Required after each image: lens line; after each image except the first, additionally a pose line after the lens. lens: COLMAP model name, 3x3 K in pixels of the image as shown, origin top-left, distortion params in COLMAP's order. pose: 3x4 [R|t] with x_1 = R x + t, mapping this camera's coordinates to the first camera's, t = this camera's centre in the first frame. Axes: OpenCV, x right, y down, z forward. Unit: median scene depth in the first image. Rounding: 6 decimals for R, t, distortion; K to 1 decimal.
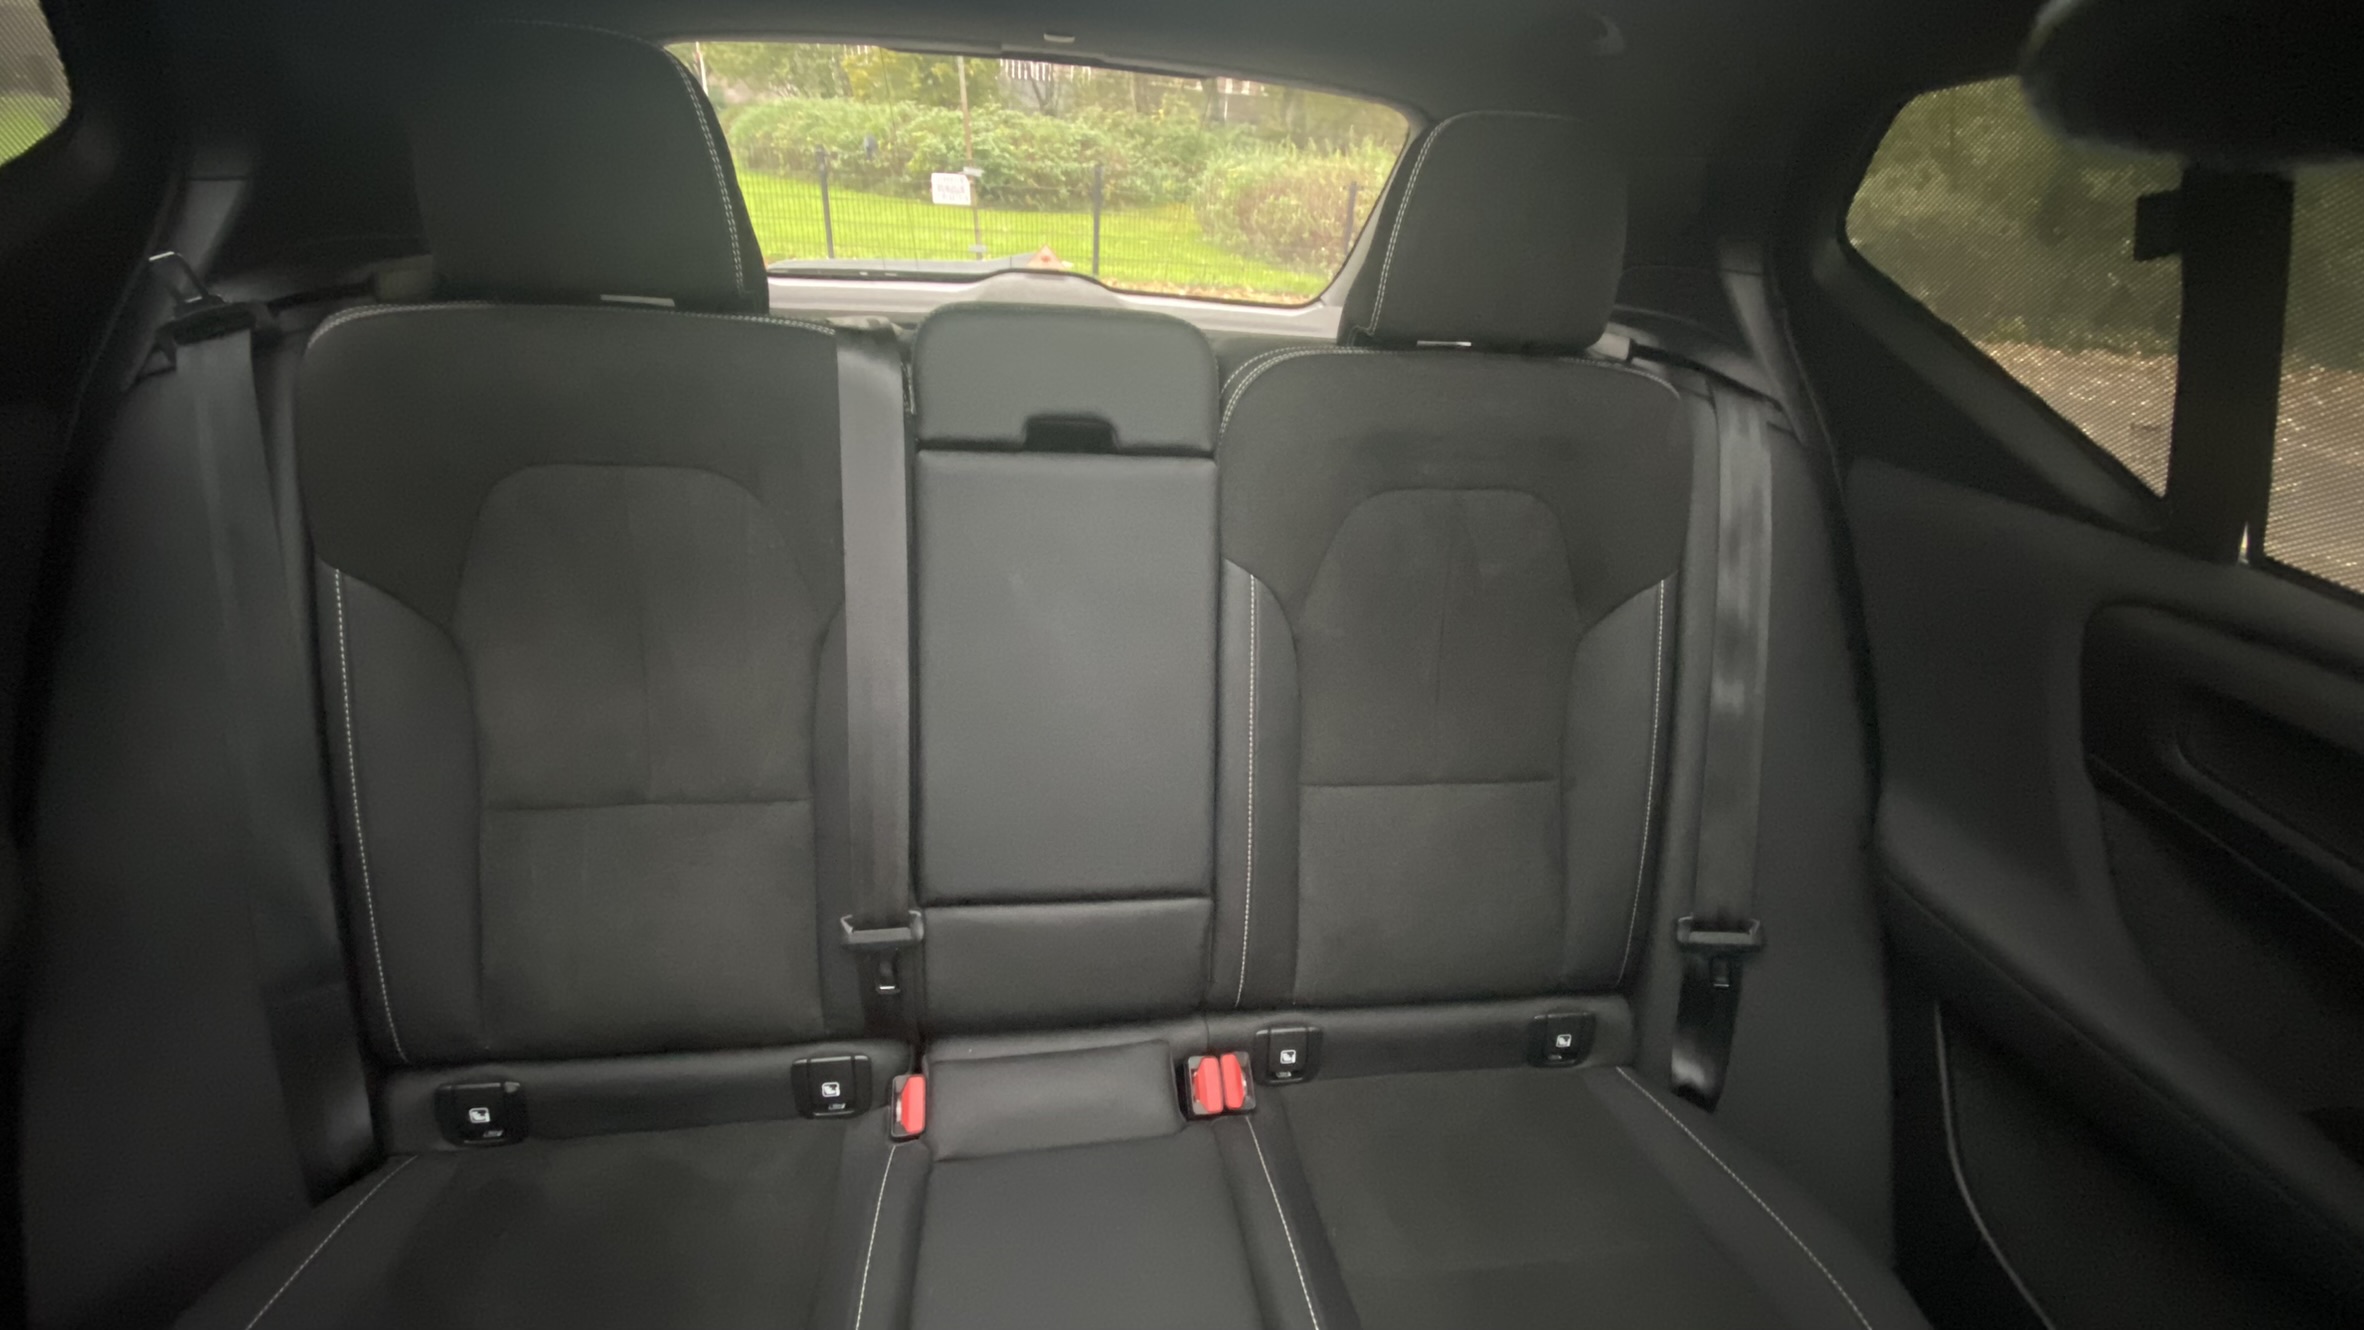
lens RADIAL K [[945.4, 0, 1182.0], [0, 945.4, 665.0], [0, 0, 1]] dist [0.023185, -0.021204]
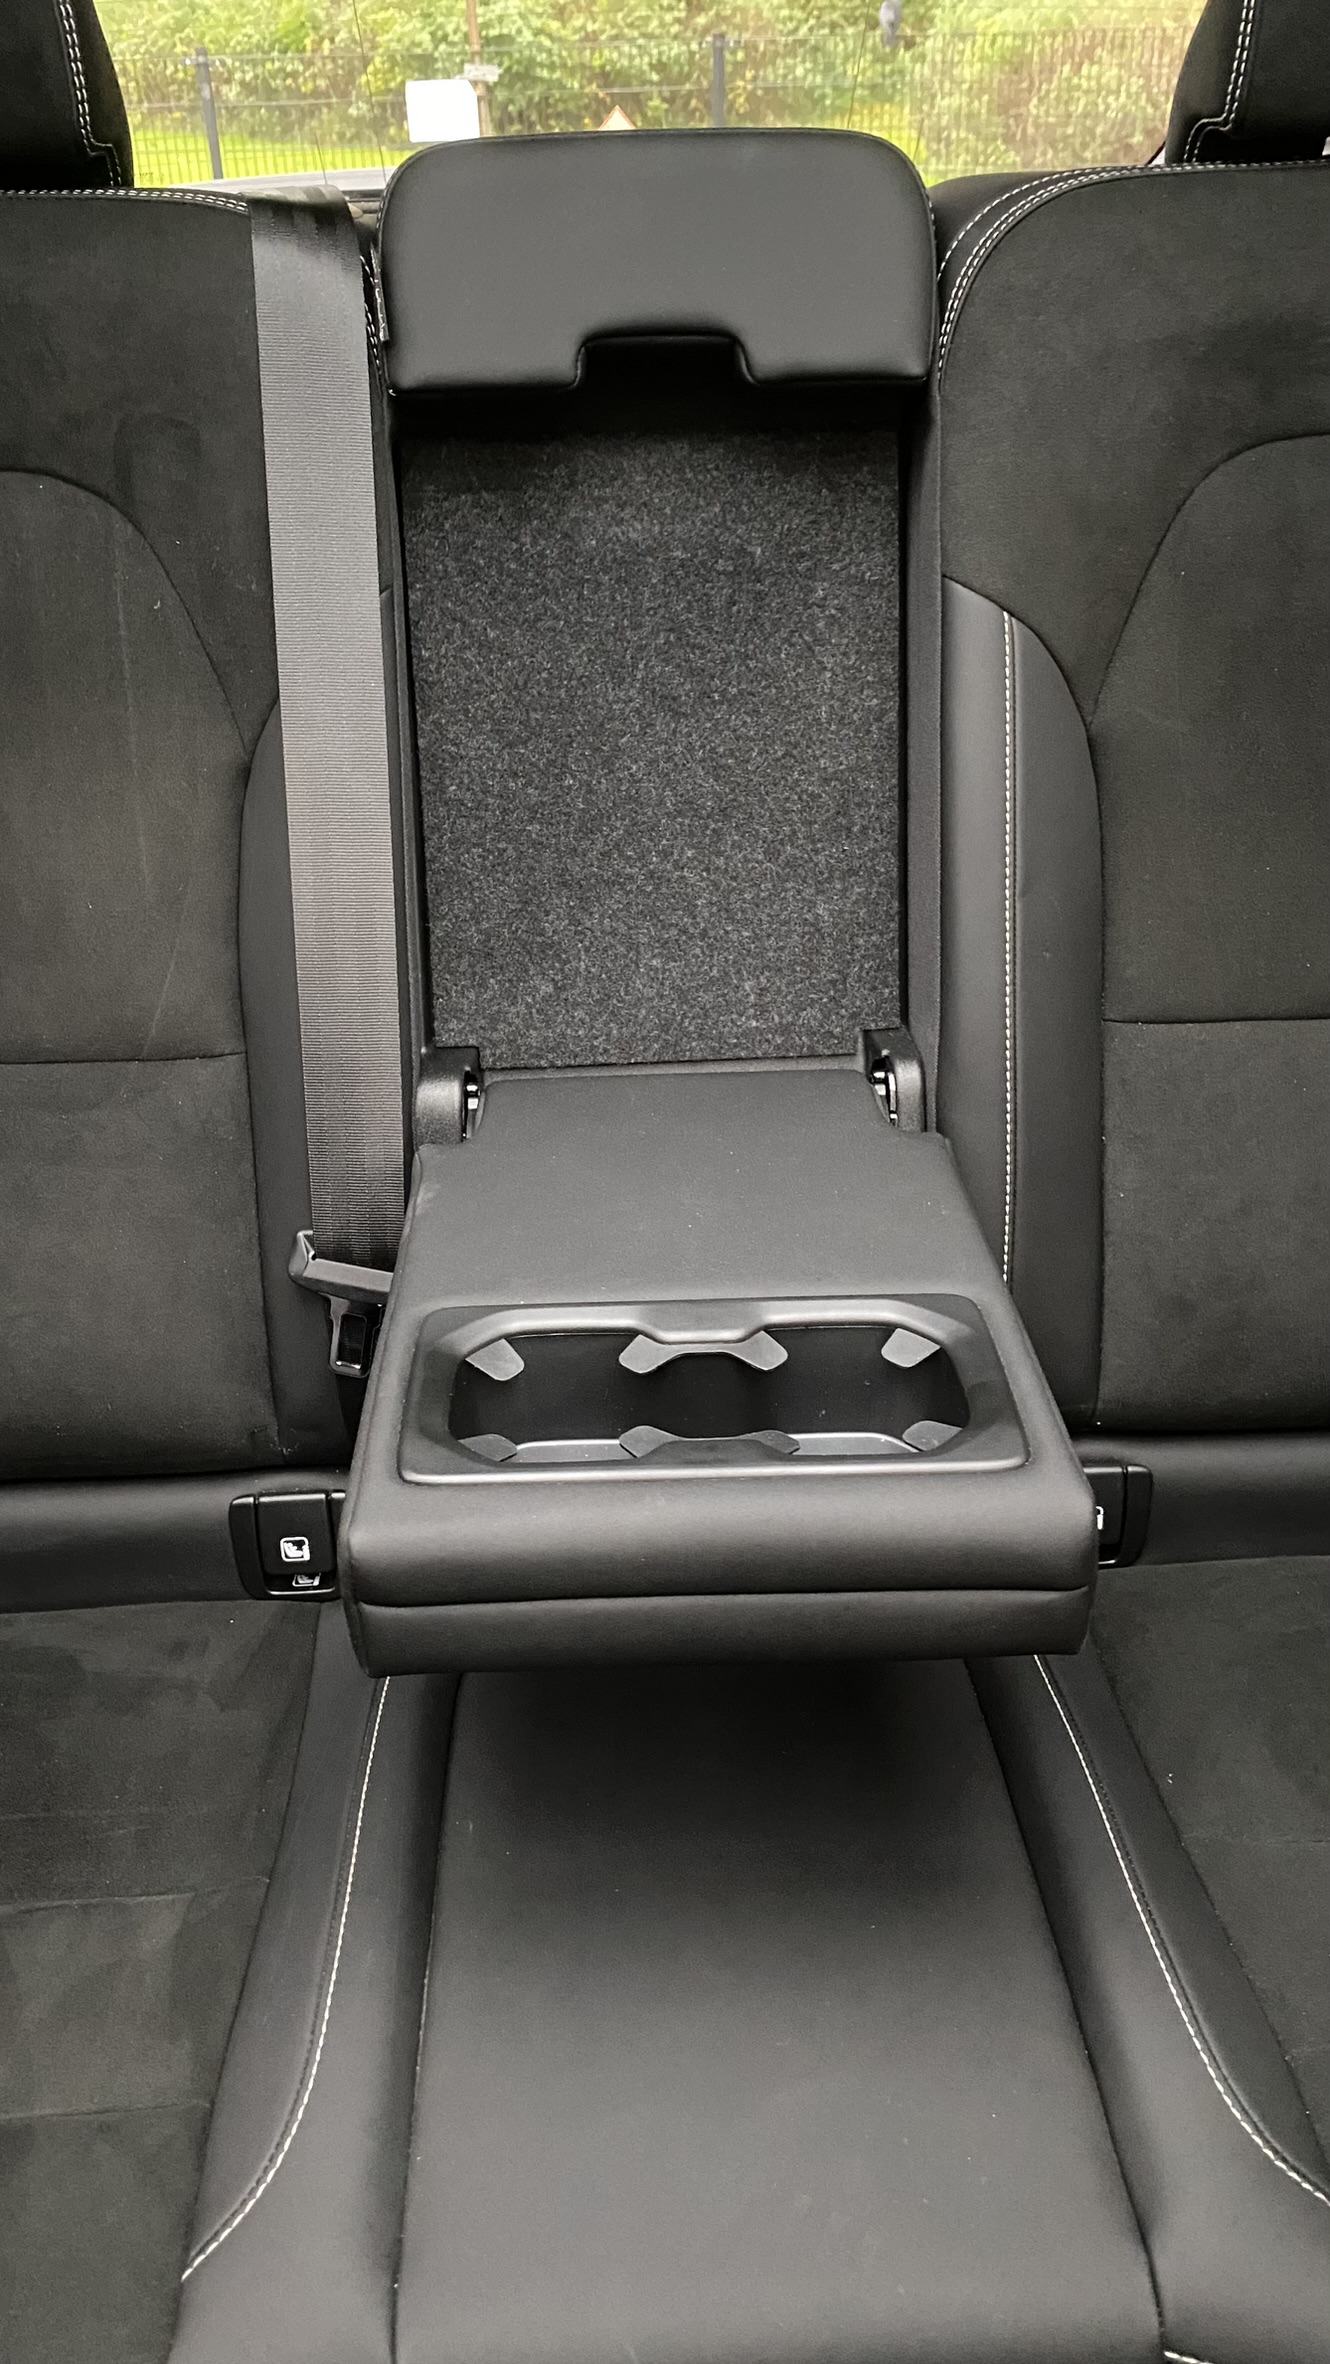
lens RADIAL K [[1810.6, 0, 665.0], [0, 1810.6, 1182.0], [0, 0, 1]] dist [0.001388, -0.006794]
pose [[0.990518, -0.020123, -0.135903, 0.011208], [0.028926, 0.997587, 0.063114, 0.113366], [0.134305, -0.066446, 0.988710, -0.047195]]
